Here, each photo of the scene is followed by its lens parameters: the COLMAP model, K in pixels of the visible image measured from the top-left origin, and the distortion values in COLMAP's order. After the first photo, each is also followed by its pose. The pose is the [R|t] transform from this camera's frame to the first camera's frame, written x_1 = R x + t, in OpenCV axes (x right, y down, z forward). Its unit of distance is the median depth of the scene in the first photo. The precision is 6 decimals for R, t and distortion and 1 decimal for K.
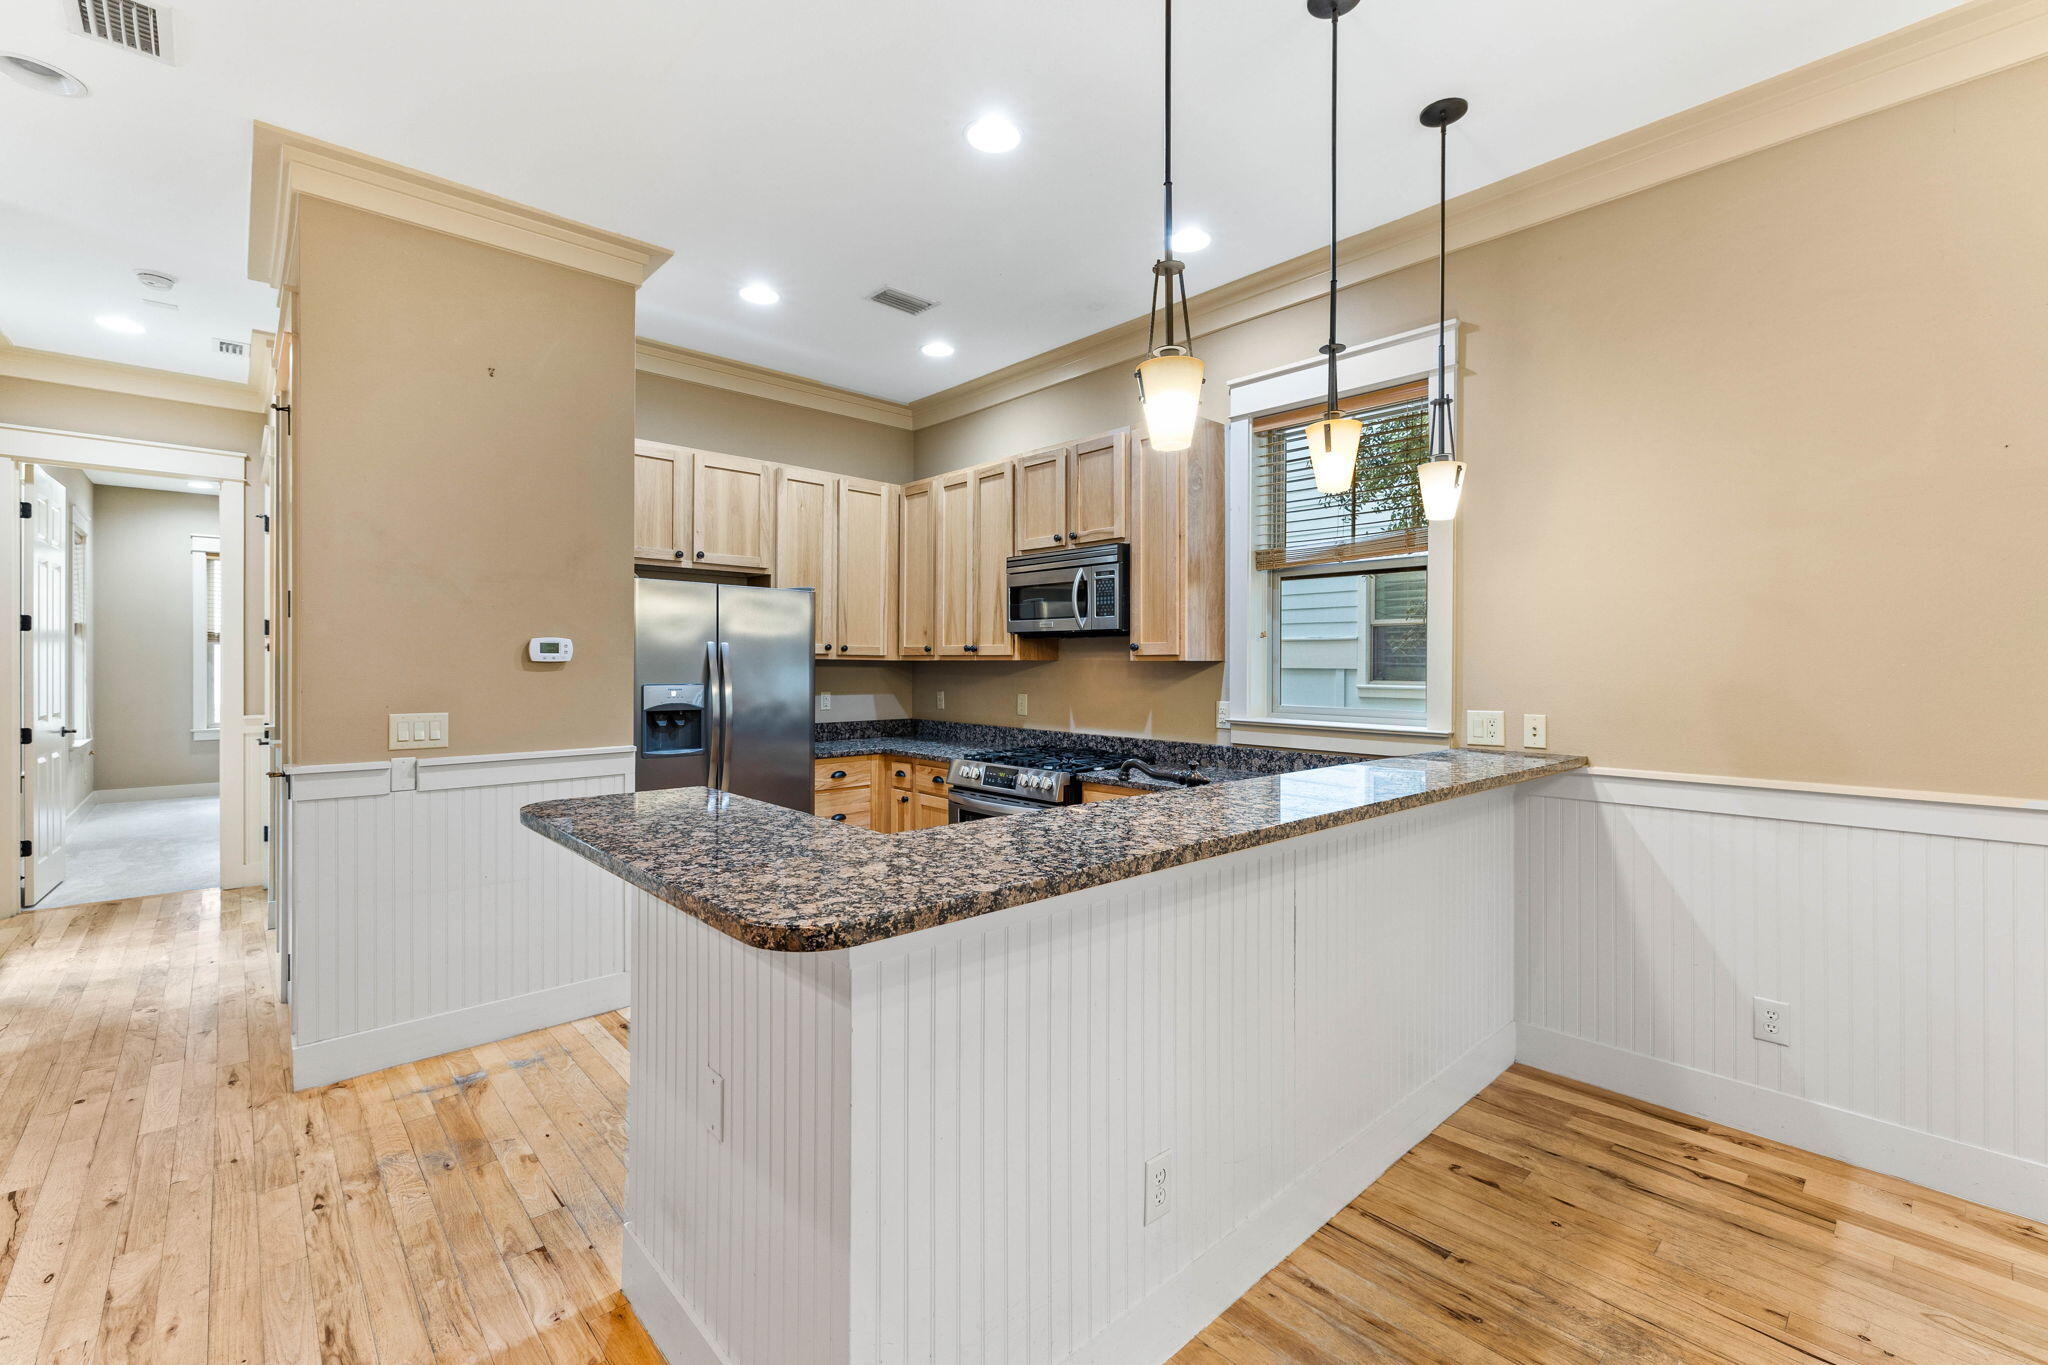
lens RADIAL K [[861.0, 0, 1025.5], [0, 861.0, 674.7], [0, 0, 1]] dist [-0.000800, 0.000021]
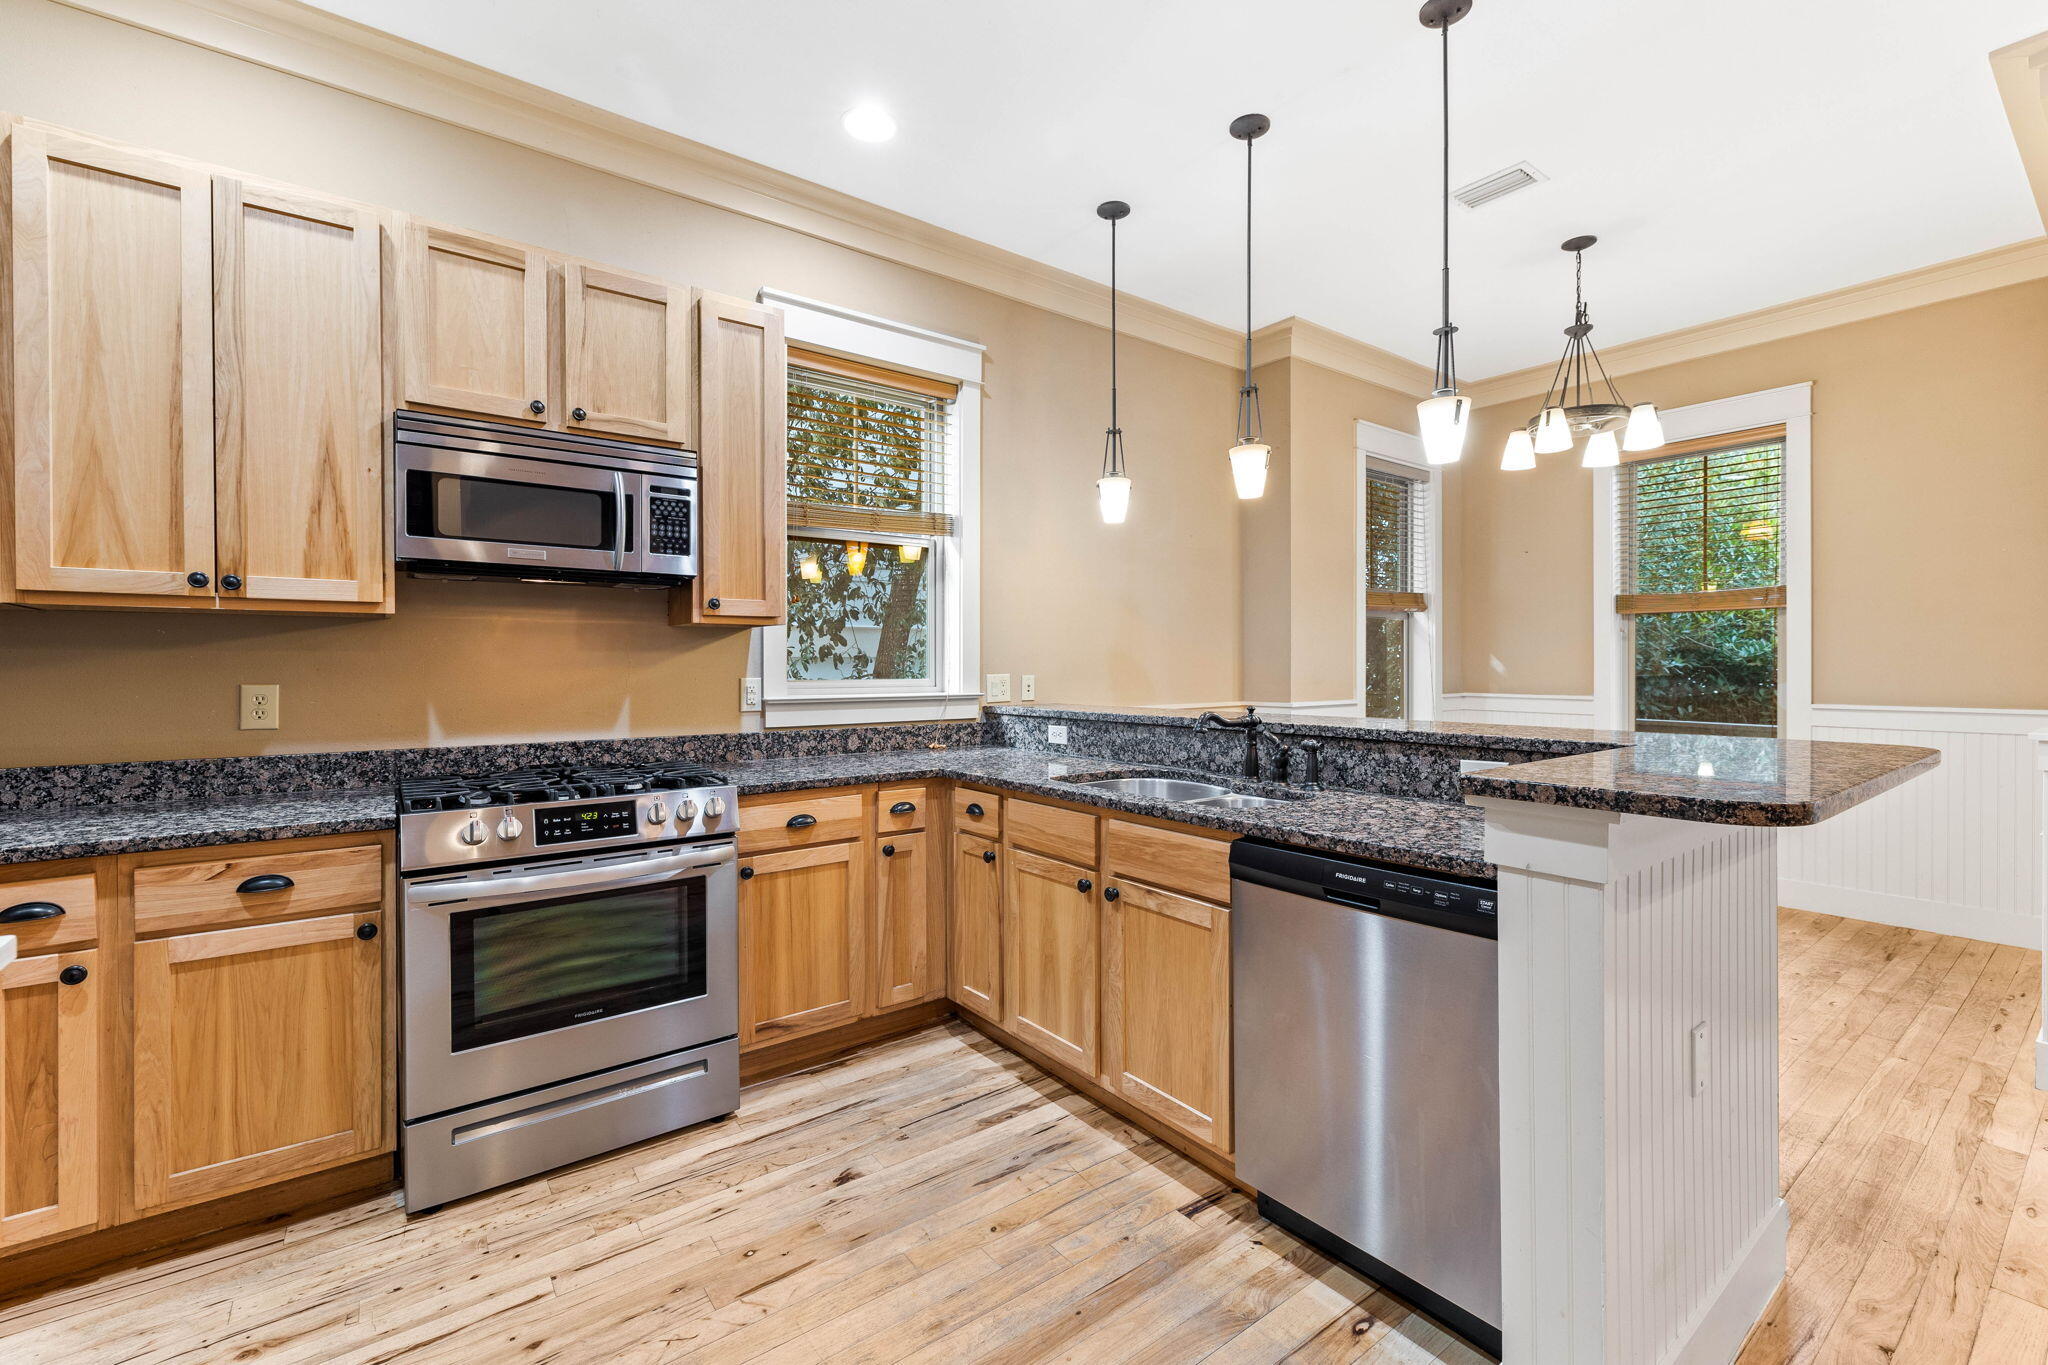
lens RADIAL K [[861.0, 0, 1033.8], [0, 861.0, 672.3], [0, 0, 1]] dist [-0.000800, 0.000021]
pose [[0.092645, -0.011800, 0.995629, -0.546365], [0.015761, 0.999822, 0.010383, 0.021339], [-0.995574, 0.014730, 0.092815, 0.651926]]
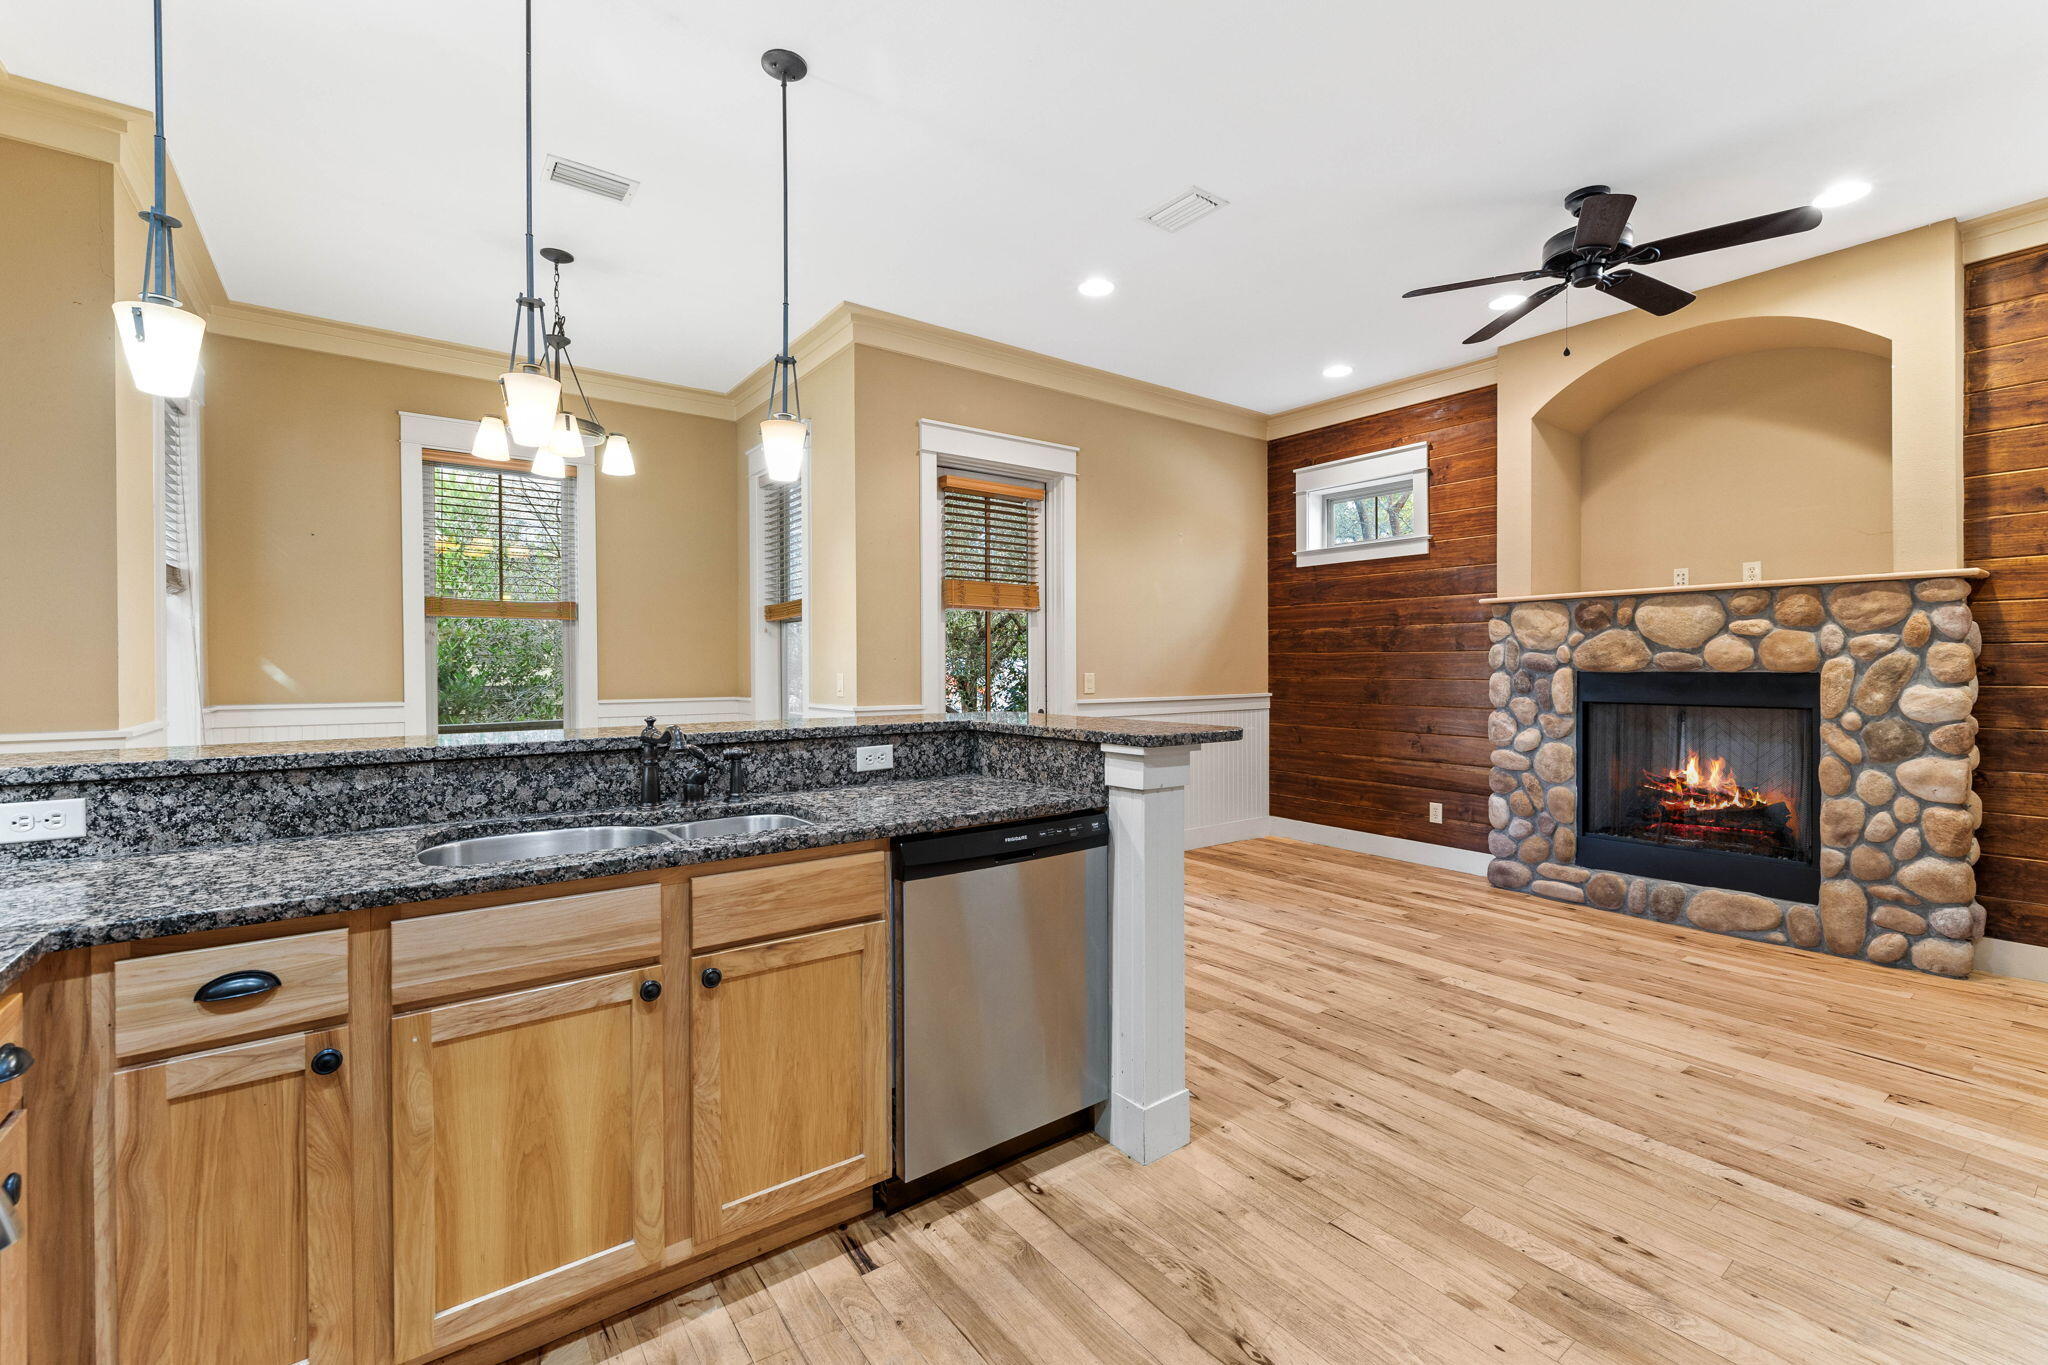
lens RADIAL K [[861.0, 0, 1029.4], [0, 861.0, 675.3], [0, 0, 1]] dist [-0.000800, 0.000021]
pose [[-0.994568, -0.001704, 0.104077, -0.177587], [0.000739, 0.999725, 0.023428, 0.018339], [-0.104088, 0.023378, -0.994293, 1.047558]]
